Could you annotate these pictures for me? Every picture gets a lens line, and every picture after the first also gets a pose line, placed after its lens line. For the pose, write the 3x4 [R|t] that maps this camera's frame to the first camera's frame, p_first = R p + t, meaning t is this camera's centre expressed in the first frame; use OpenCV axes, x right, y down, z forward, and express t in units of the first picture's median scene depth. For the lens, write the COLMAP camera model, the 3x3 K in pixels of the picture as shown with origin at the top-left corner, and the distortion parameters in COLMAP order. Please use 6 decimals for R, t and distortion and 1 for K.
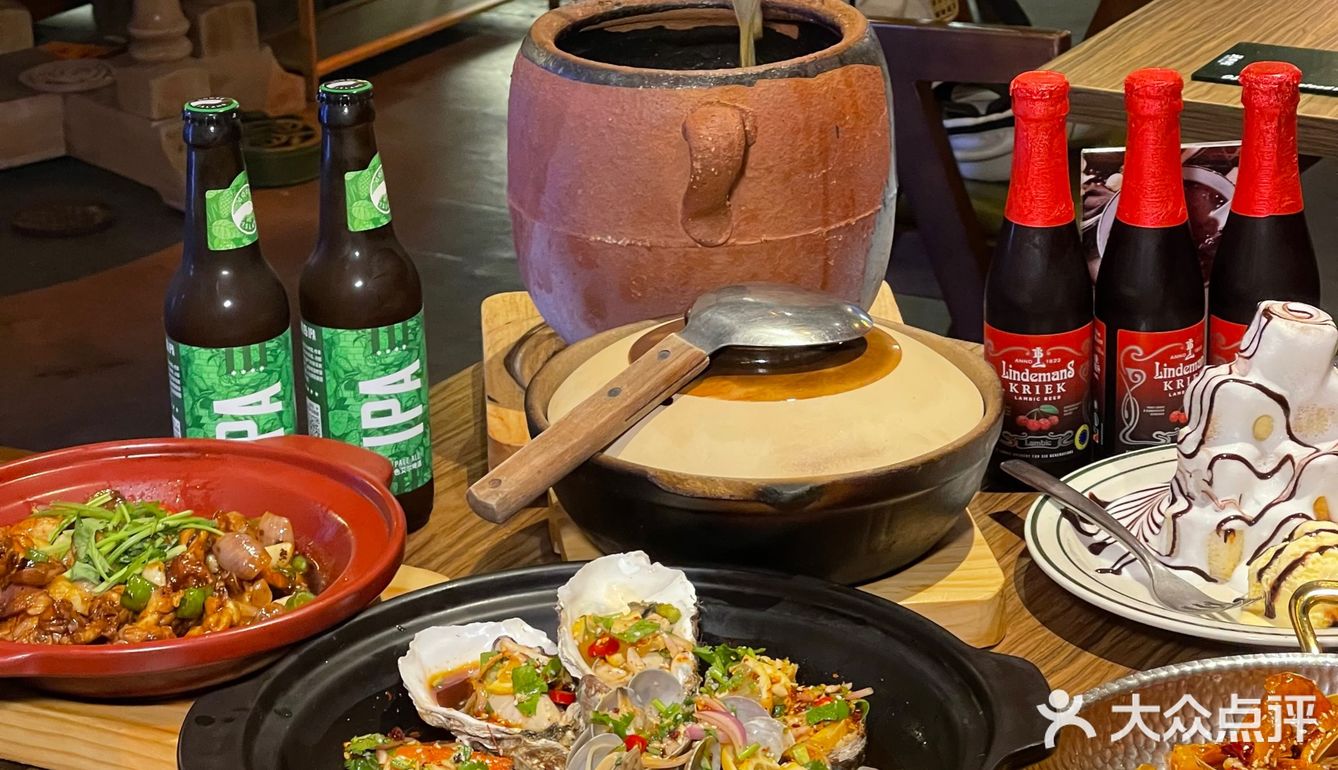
lens RADIAL K [[3752.1, 0, 667.7], [0, 3752.1, 385.2], [0, 0, 1]] dist [0.122748, 0.000000]
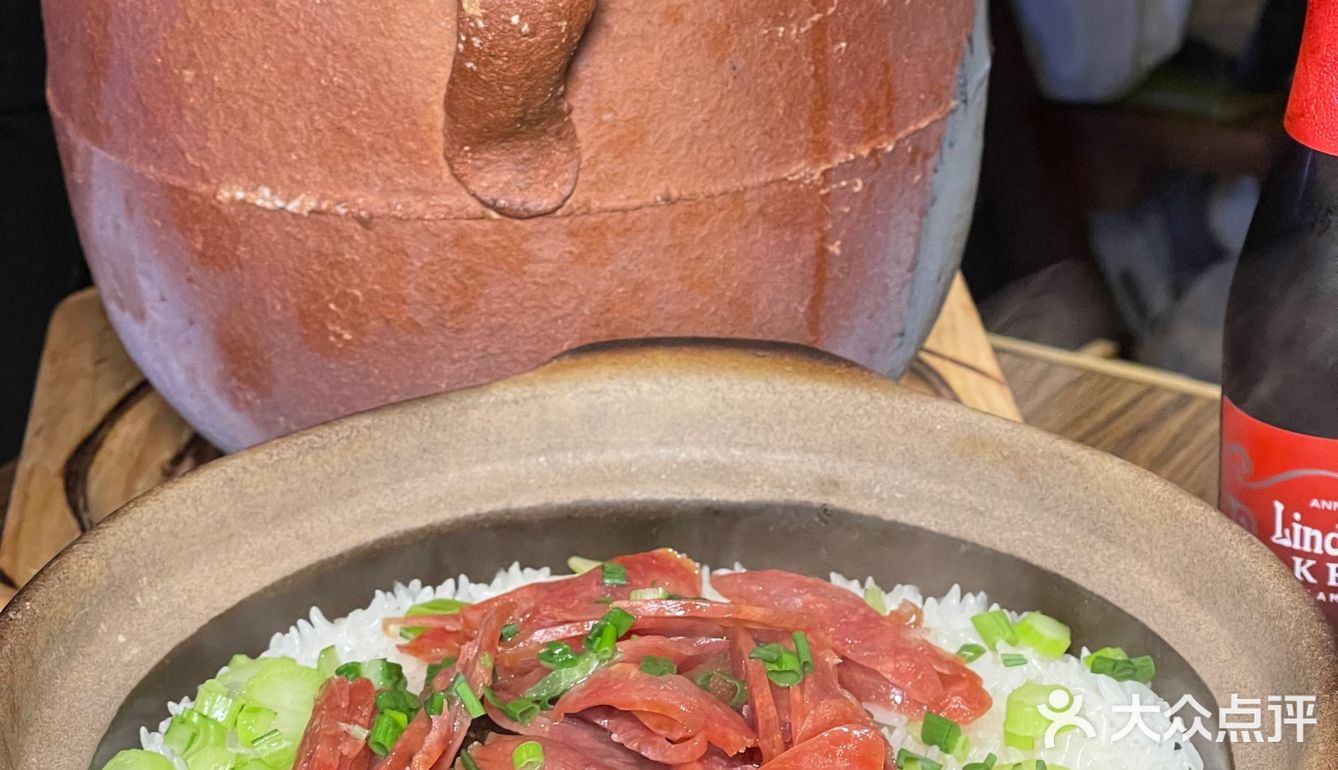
lens RADIAL K [[3752.1, 0, 668.6], [0, 3752.1, 384.4], [0, 0, 1]] dist [0.122748, 0.000000]
pose [[0.999933, -0.008109, 0.008284, 0.022858], [0.007707, 0.998845, 0.047436, -0.037713], [-0.008659, -0.047369, 0.998840, 0.609883]]
